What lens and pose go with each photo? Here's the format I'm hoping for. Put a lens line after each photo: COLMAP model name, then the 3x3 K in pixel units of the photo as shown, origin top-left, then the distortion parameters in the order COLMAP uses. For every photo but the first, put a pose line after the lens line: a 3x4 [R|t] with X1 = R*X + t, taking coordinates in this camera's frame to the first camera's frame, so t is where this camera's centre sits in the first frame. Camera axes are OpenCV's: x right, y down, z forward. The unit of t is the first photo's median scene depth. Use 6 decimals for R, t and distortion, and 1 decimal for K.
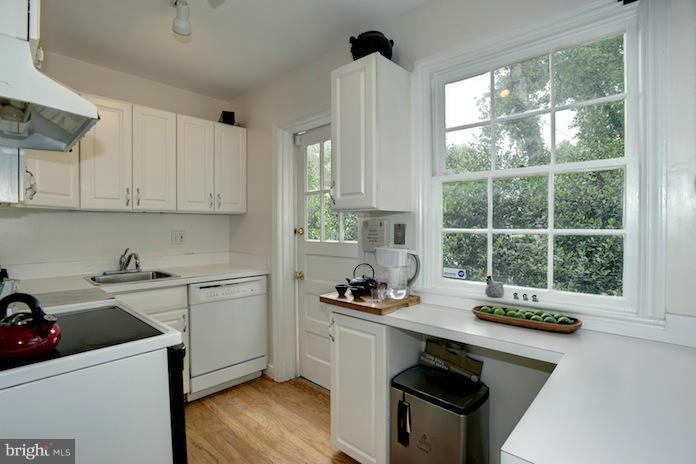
lens RADIAL K [[341.2, 0, 349.0], [0, 341.2, 231.2], [0, 0, 1]] dist [-0.056510, 0.018867]
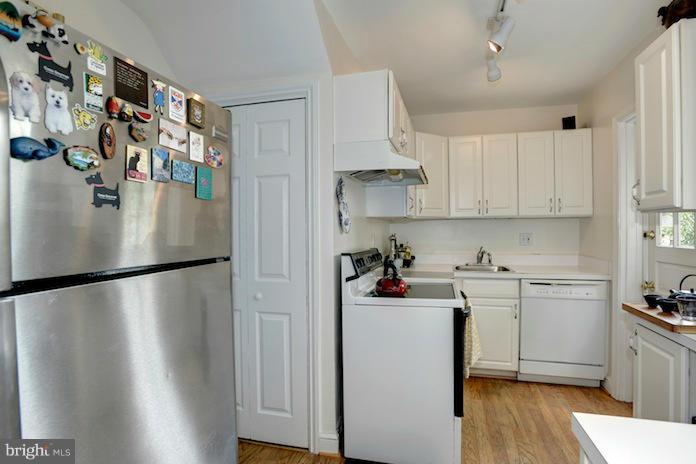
lens RADIAL K [[341.2, 0, 347.4], [0, 341.2, 232.5], [0, 0, 1]] dist [-0.056510, 0.018867]
pose [[0.458754, 0.002994, -0.888558, 0.273460], [-0.007424, 0.999972, -0.000463, 0.001318], [0.888532, 0.006809, 0.458764, -0.068054]]
